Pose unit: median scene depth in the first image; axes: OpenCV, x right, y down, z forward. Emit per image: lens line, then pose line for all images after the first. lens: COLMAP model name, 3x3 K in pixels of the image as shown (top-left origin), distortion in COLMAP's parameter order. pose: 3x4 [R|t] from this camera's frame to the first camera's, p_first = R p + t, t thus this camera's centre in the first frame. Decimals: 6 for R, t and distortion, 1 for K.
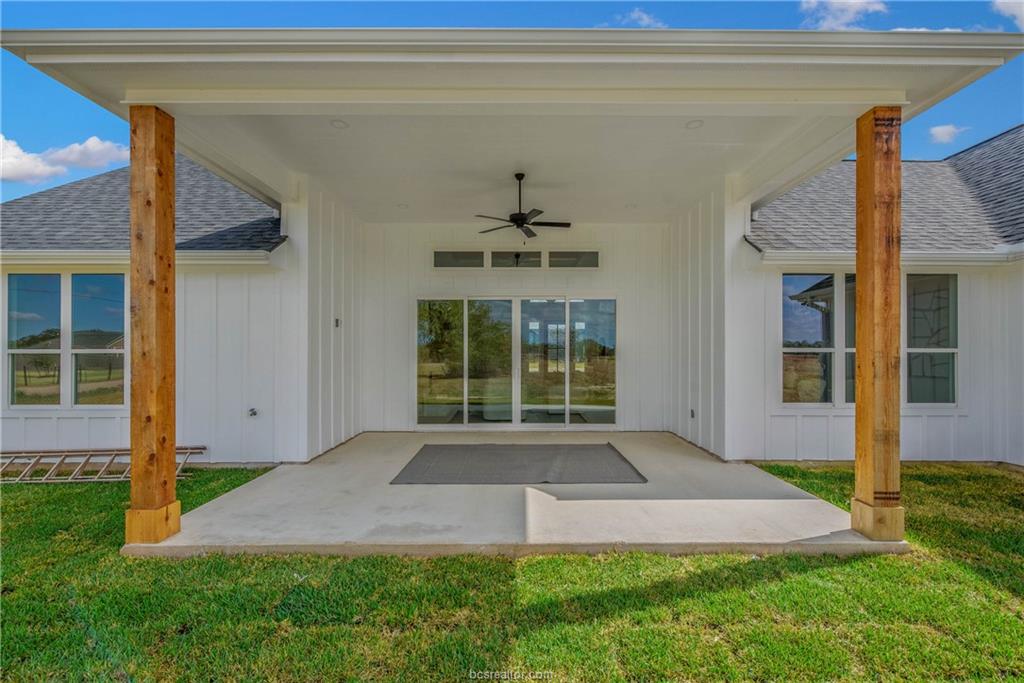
lens RADIAL K [[472.5, 0, 523.7], [0, 472.5, 360.6], [0, 0, 1]] dist [-0.000195, -0.000089]
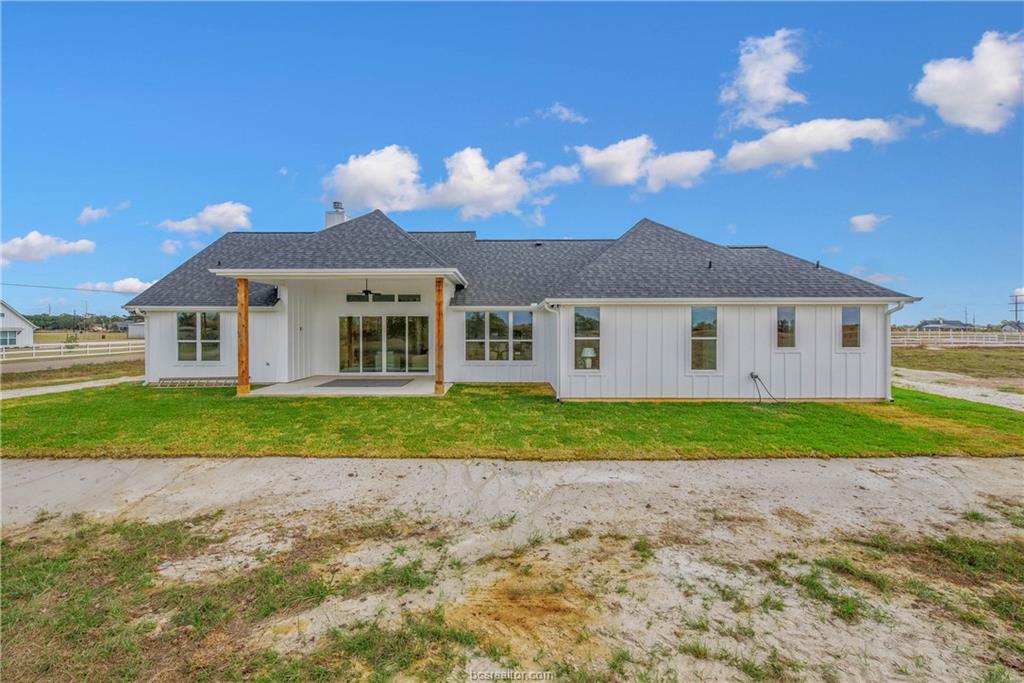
lens RADIAL K [[448.0, 0, 512.0], [0, 448.0, 341.5], [0, 0, 1]] dist [0.000798, 0.000095]
pose [[0.999942, 0.000500, -0.010790, 0.839858], [-0.000344, 0.999895, 0.014515, -0.056043], [0.010796, -0.014510, 0.999836, -1.524768]]
